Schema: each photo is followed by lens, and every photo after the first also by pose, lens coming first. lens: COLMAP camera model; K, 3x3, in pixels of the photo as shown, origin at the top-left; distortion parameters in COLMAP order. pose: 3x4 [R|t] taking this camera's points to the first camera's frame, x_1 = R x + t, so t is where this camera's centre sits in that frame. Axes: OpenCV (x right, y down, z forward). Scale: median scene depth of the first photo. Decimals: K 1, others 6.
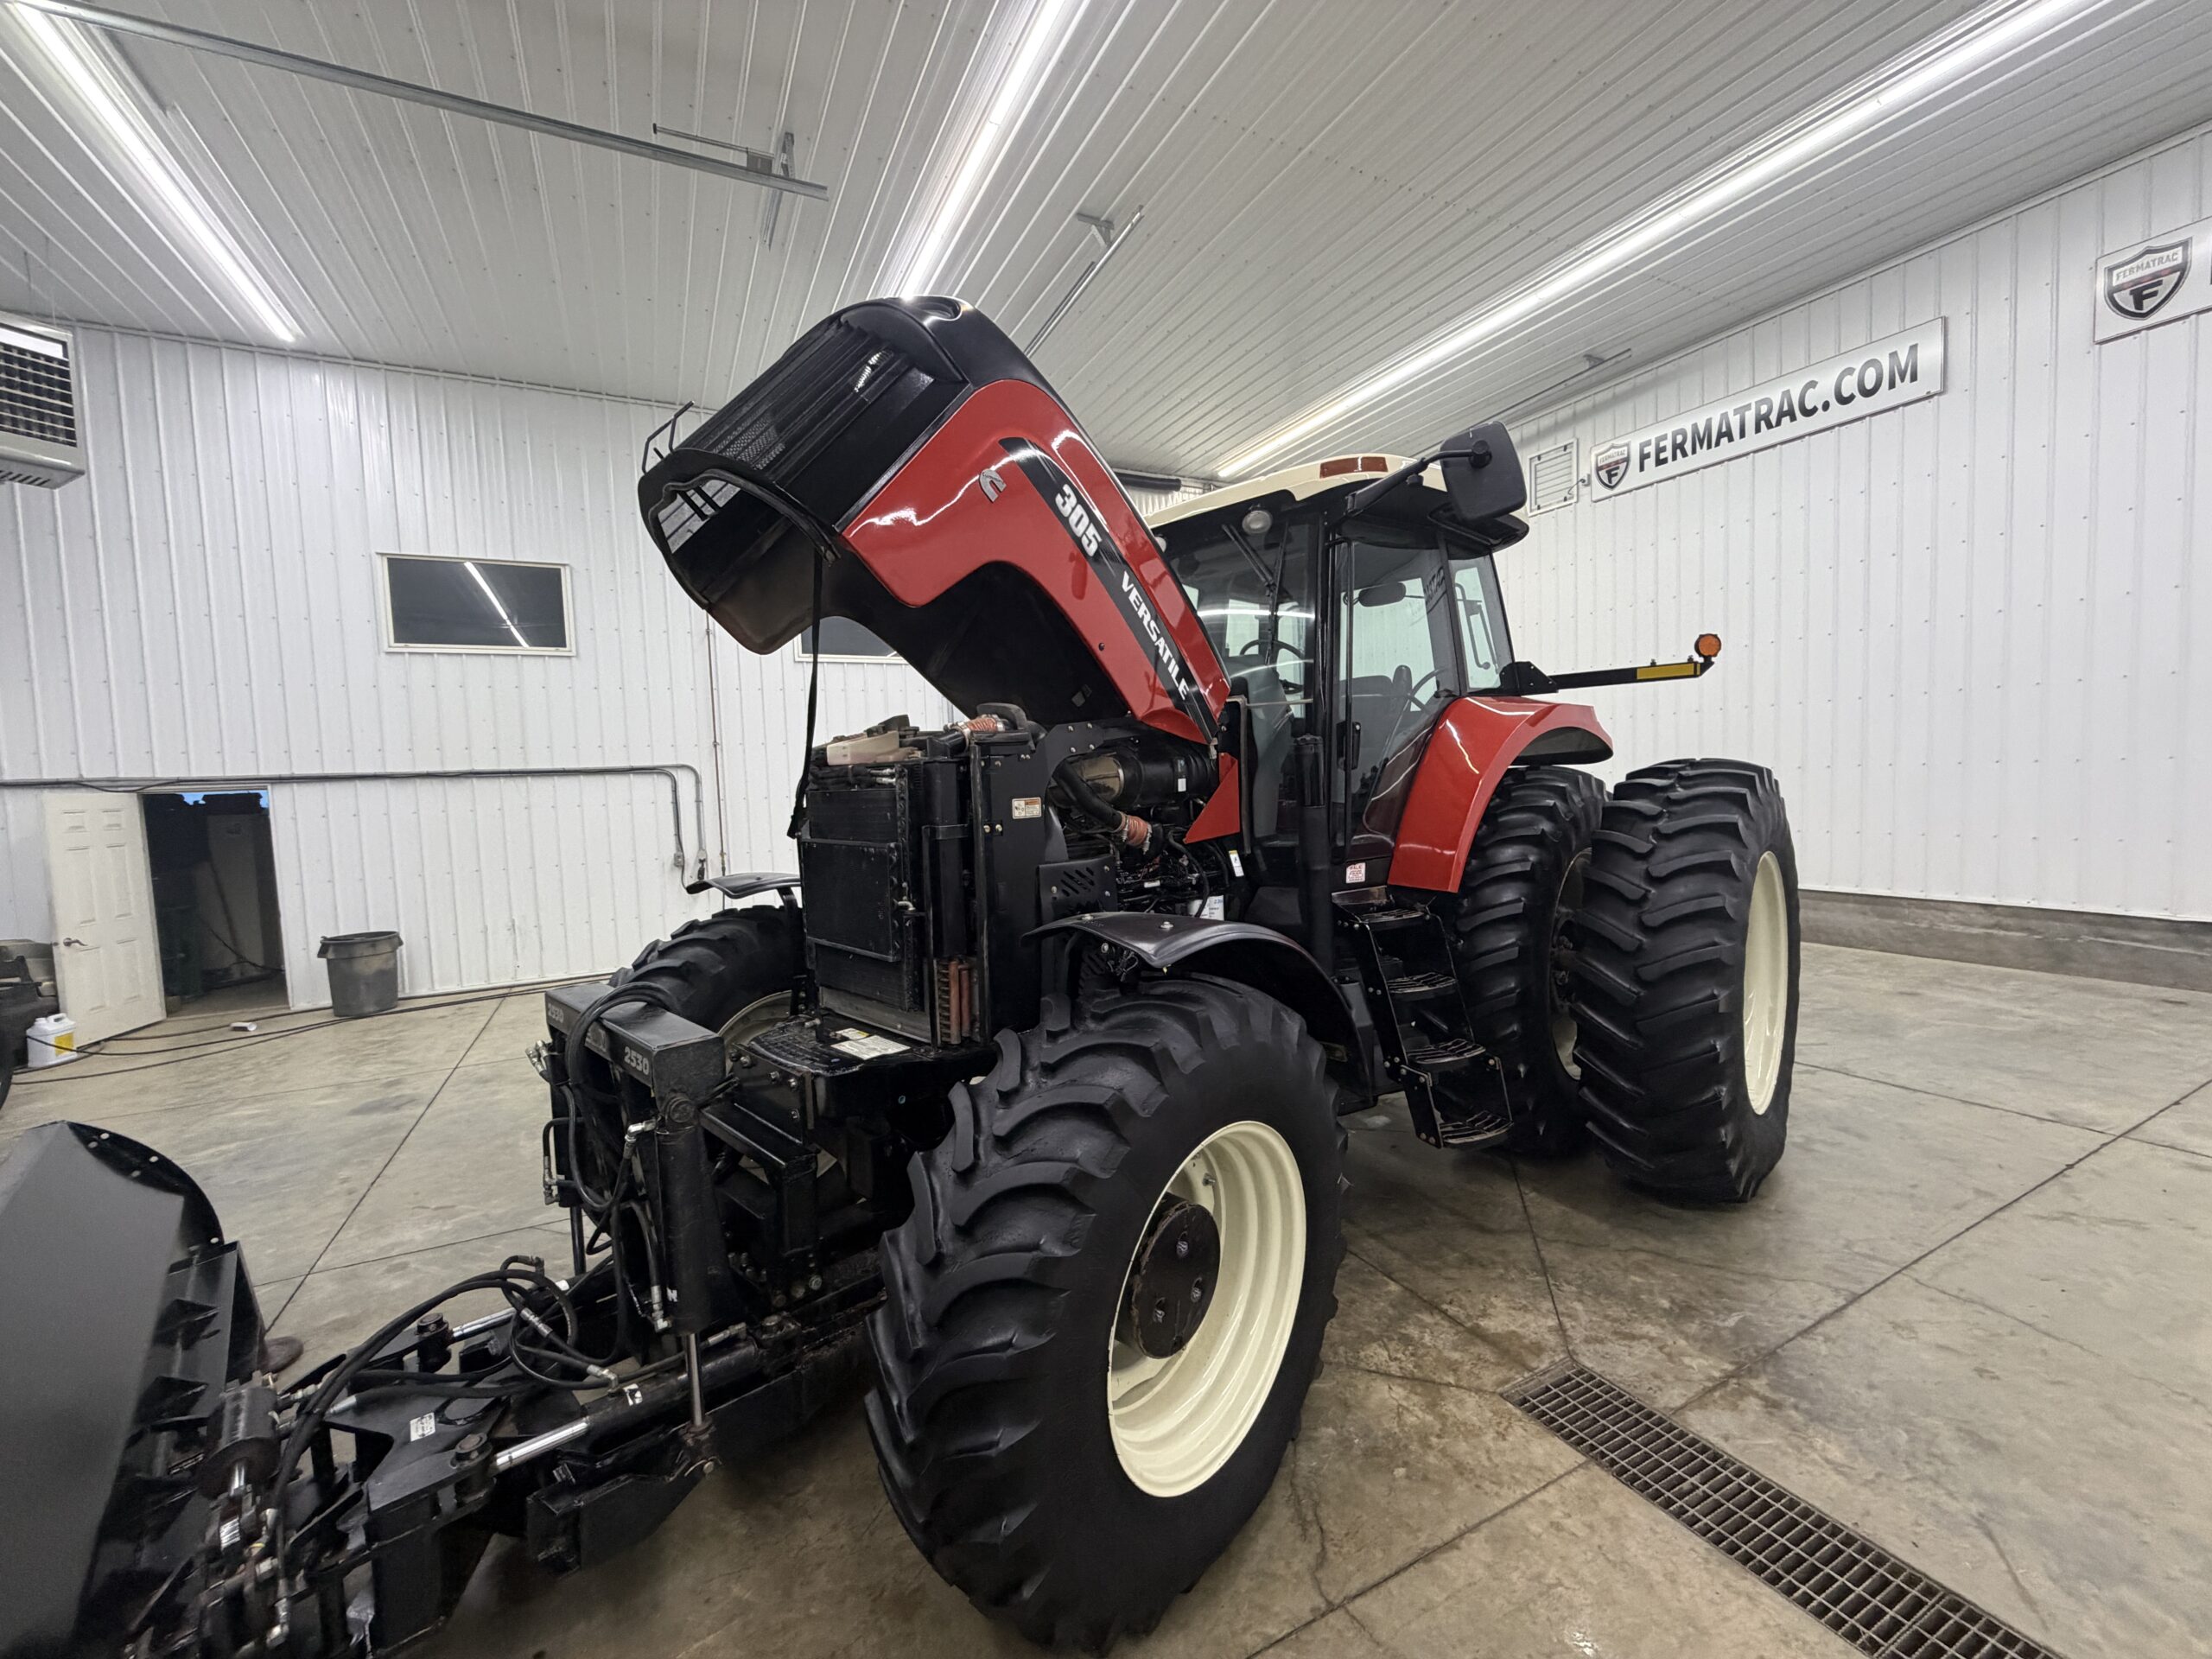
lens RADIAL K [[888.7, 0, 1093.8], [0, 888.7, 833.8], [0, 0, 1]] dist [0.000358, 0.000323]
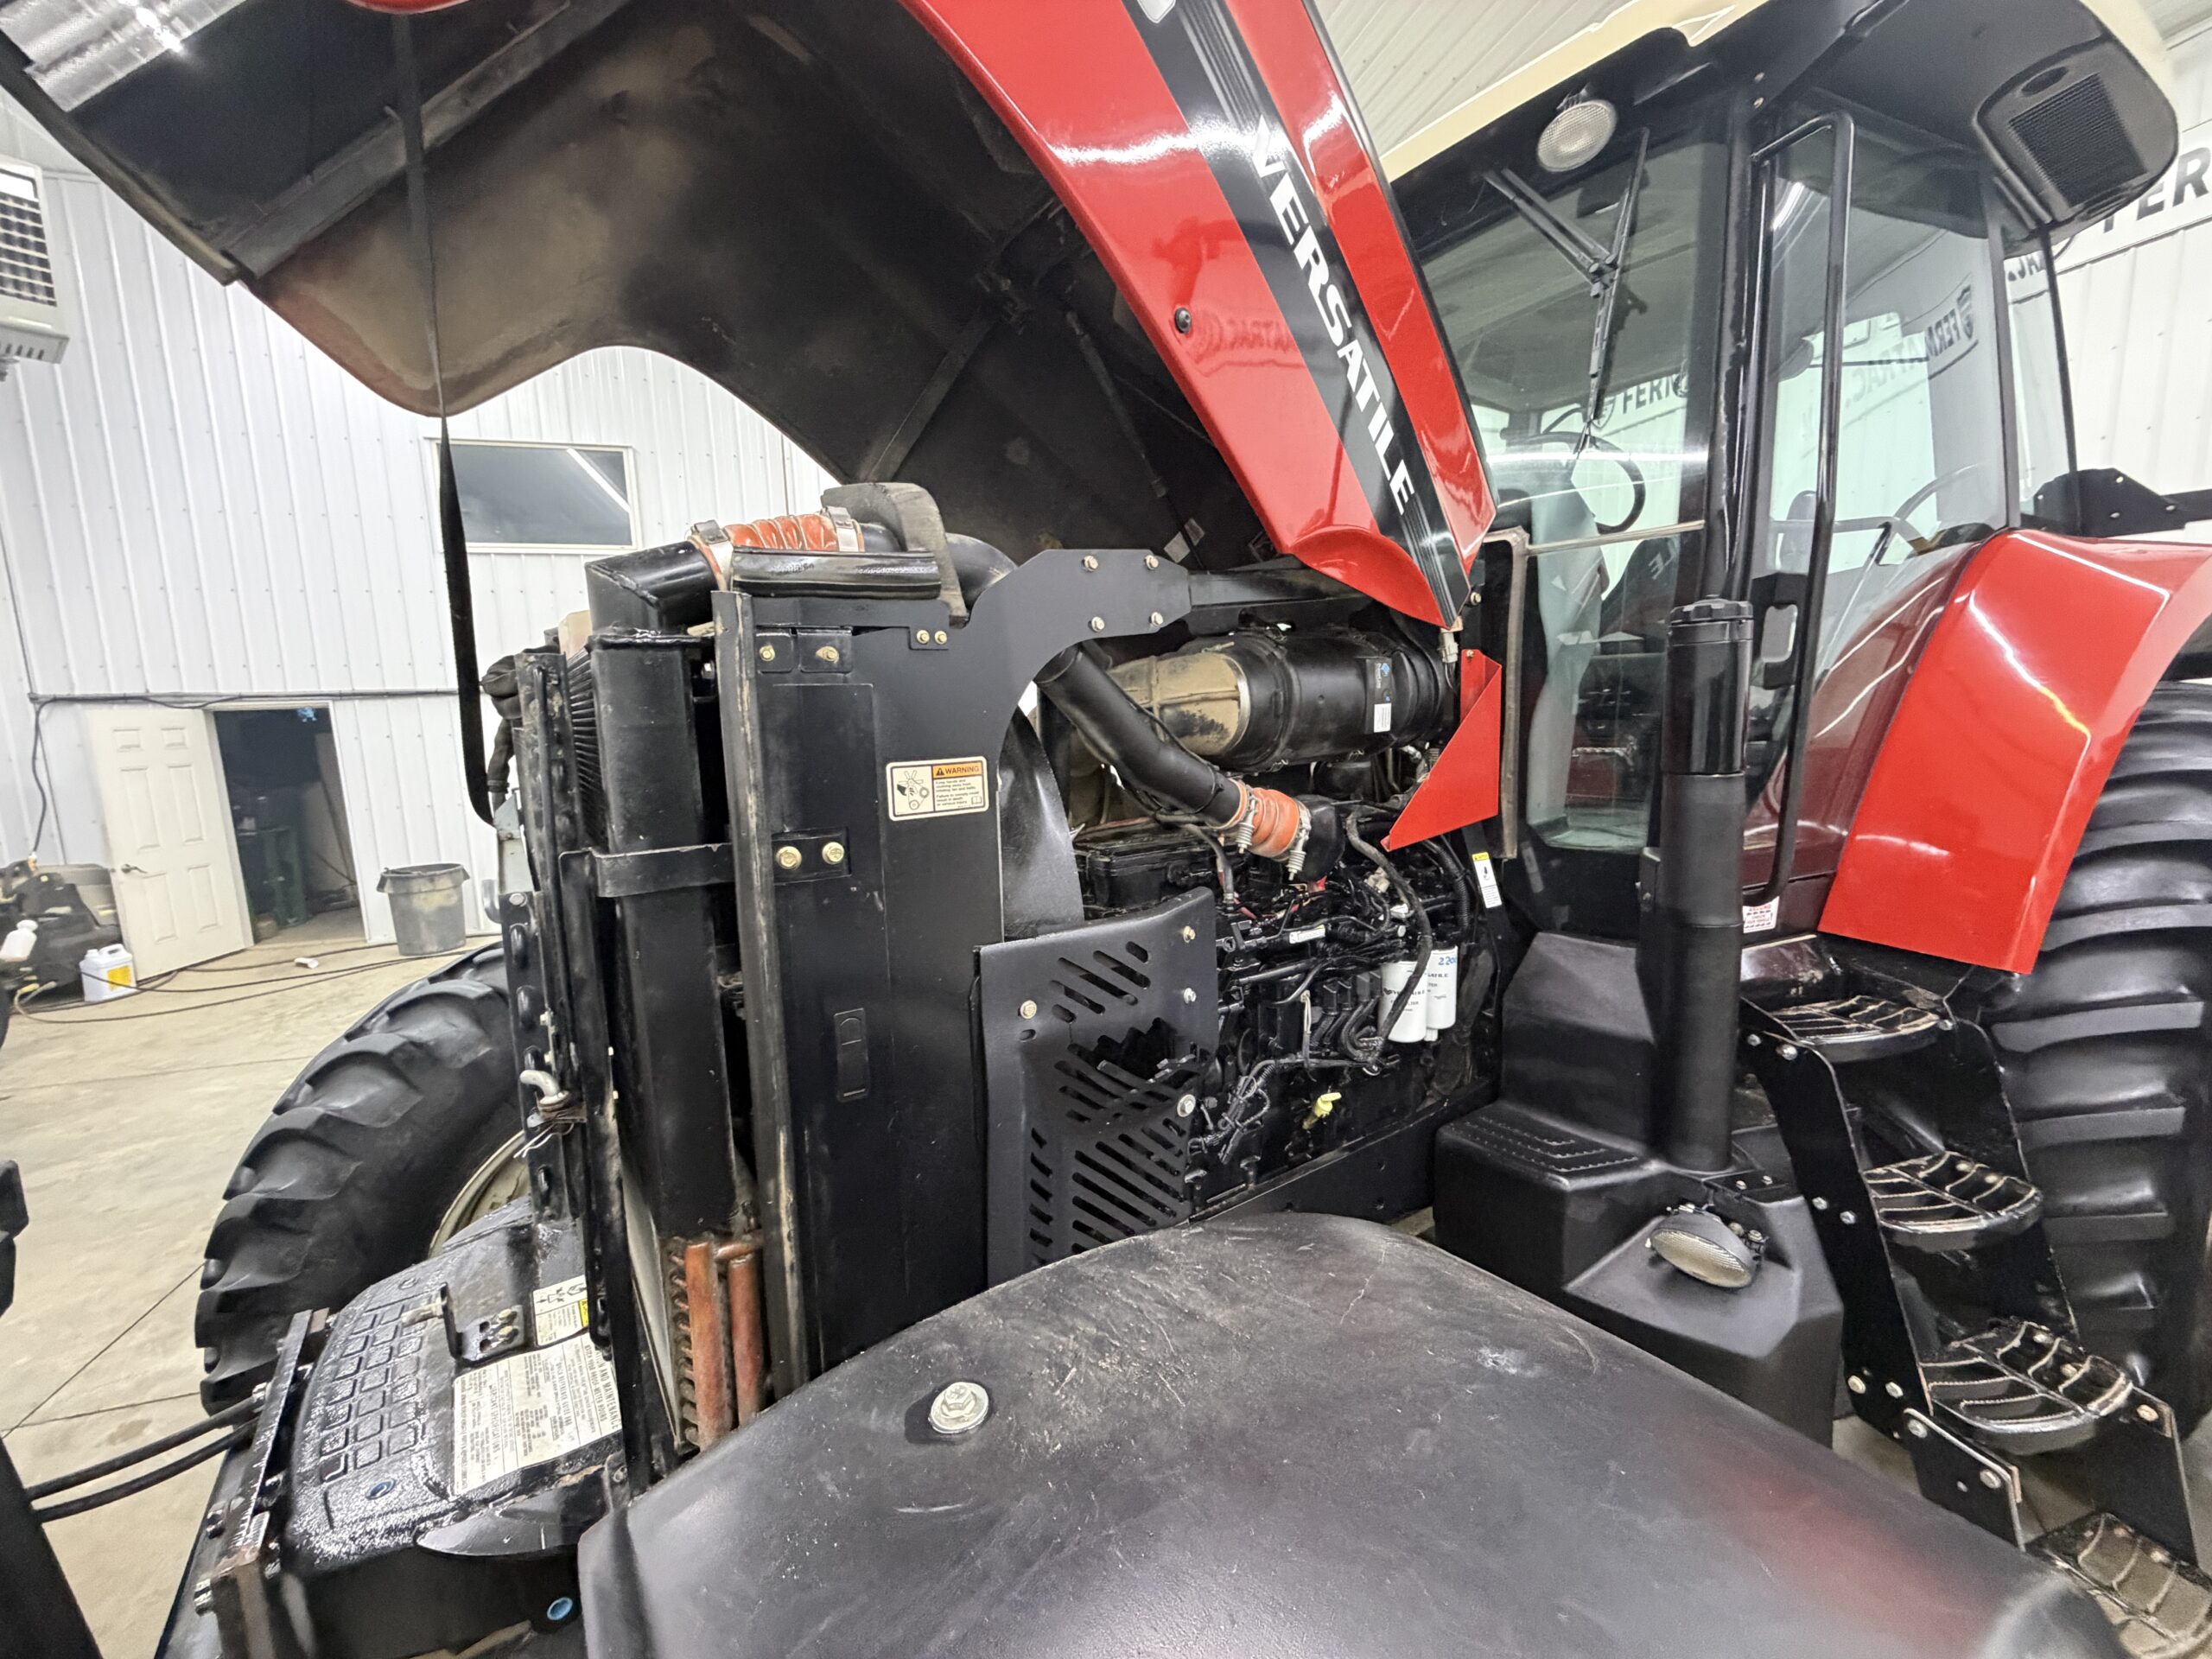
lens RADIAL K [[888.7, 0, 1093.8], [0, 888.7, 833.8], [0, 0, 1]] dist [0.000358, 0.000323]
pose [[0.984042, 0.033172, -0.174815, 0.031712], [-0.017827, 0.995905, 0.088629, -0.030492], [0.177039, -0.084099, 0.980604, 0.475379]]
